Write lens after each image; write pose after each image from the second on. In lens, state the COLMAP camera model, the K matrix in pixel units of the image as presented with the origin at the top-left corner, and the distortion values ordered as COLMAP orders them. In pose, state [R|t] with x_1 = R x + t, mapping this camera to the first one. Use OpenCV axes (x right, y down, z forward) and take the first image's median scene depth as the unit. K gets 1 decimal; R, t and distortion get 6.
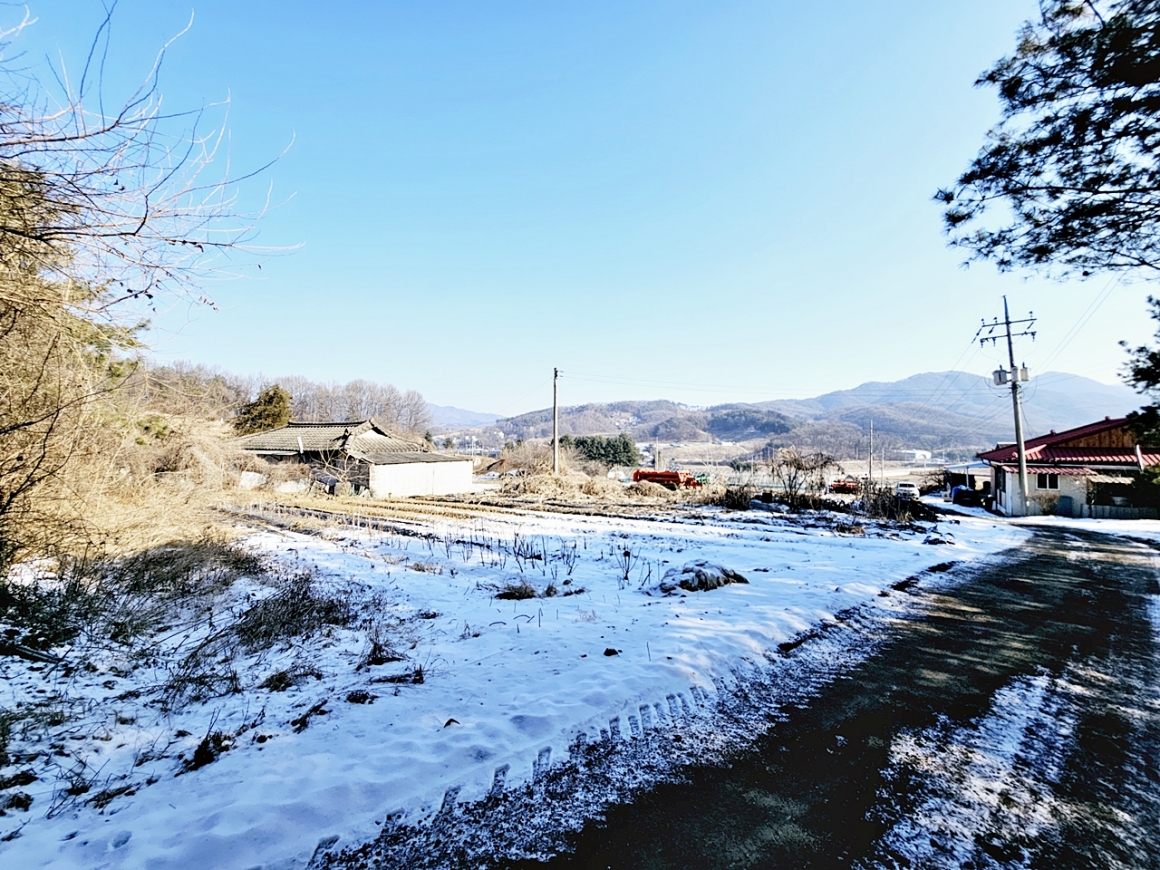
lens RADIAL K [[472.3, 0, 579.6], [0, 472.3, 437.4], [0, 0, 1]] dist [-0.001540, 0.000609]
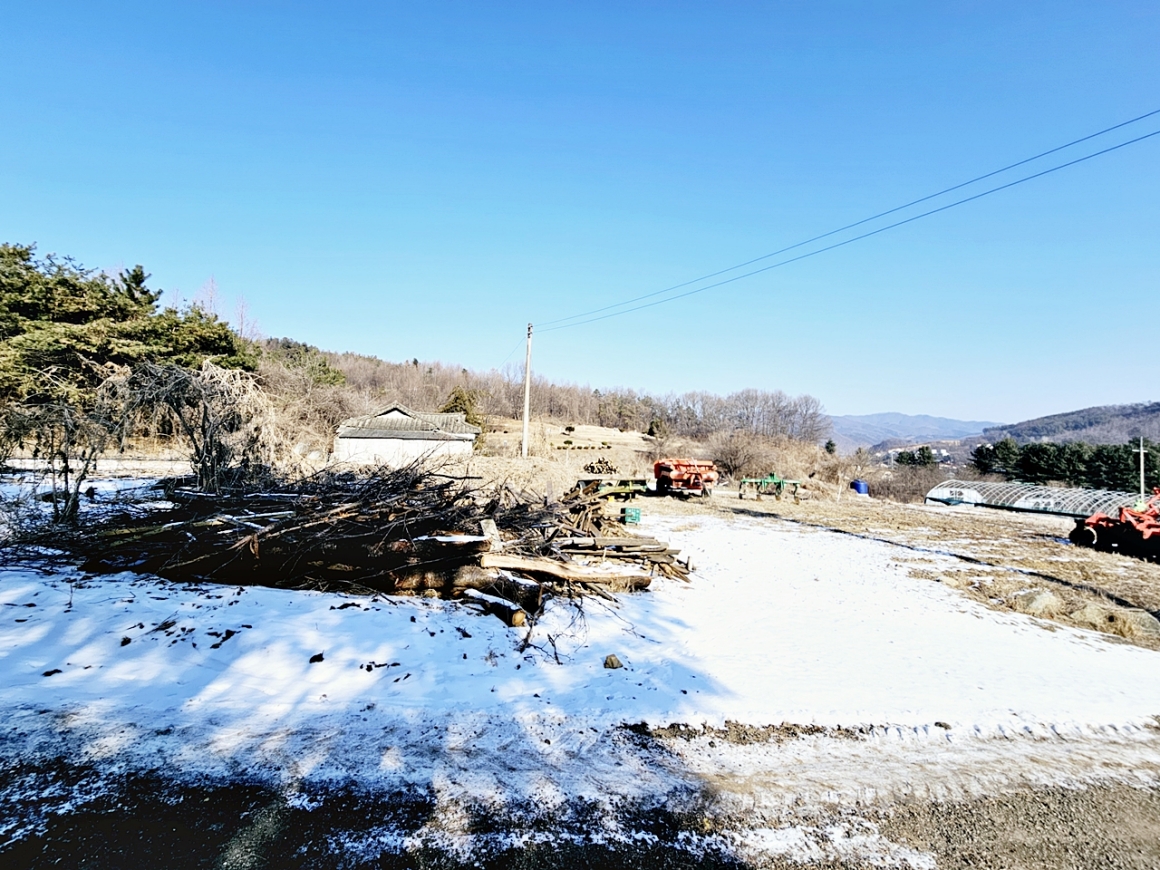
lens RADIAL K [[472.3, 0, 579.7], [0, 472.3, 434.9], [0, 0, 1]] dist [-0.001540, 0.000609]
pose [[0.619628, -0.018011, -0.784689, 0.592802], [-0.009155, 0.999503, -0.030171, 0.058714], [0.784842, 0.025879, 0.619155, 0.555409]]
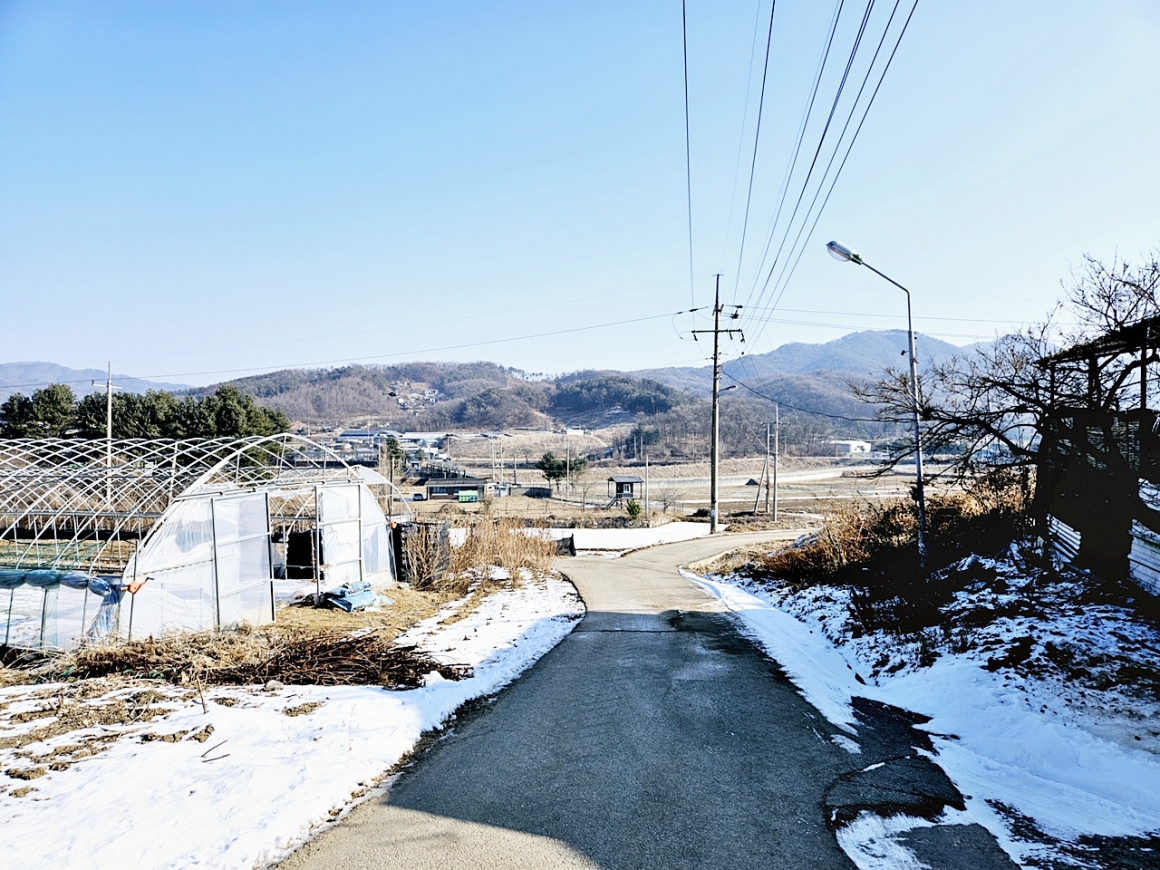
lens RADIAL K [[757.4, 0, 585.8], [0, 757.4, 439.9], [0, 0, 1]] dist [0.077336, -0.000972]
pose [[0.959608, -0.008479, 0.281213, 0.988870], [0.004047, 0.999858, 0.016336, 0.131106], [-0.281312, -0.014538, 0.959506, 1.376667]]
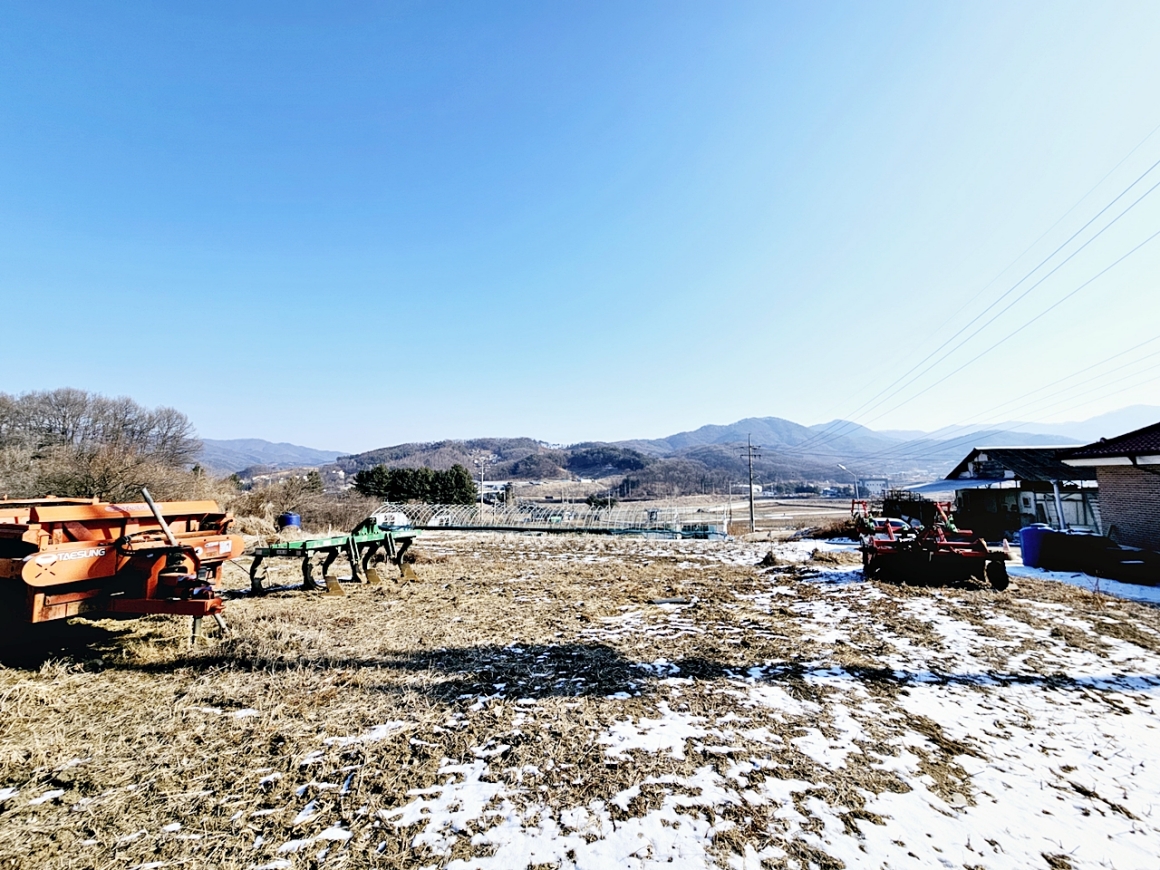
lens RADIAL K [[472.3, 0, 579.1], [0, 472.3, 436.3], [0, 0, 1]] dist [-0.001540, 0.000609]
pose [[0.959734, 0.015154, 0.280500, 0.323187], [0.008809, 0.996429, -0.083973, 0.063881], [-0.280771, 0.083062, 0.956174, 0.822954]]
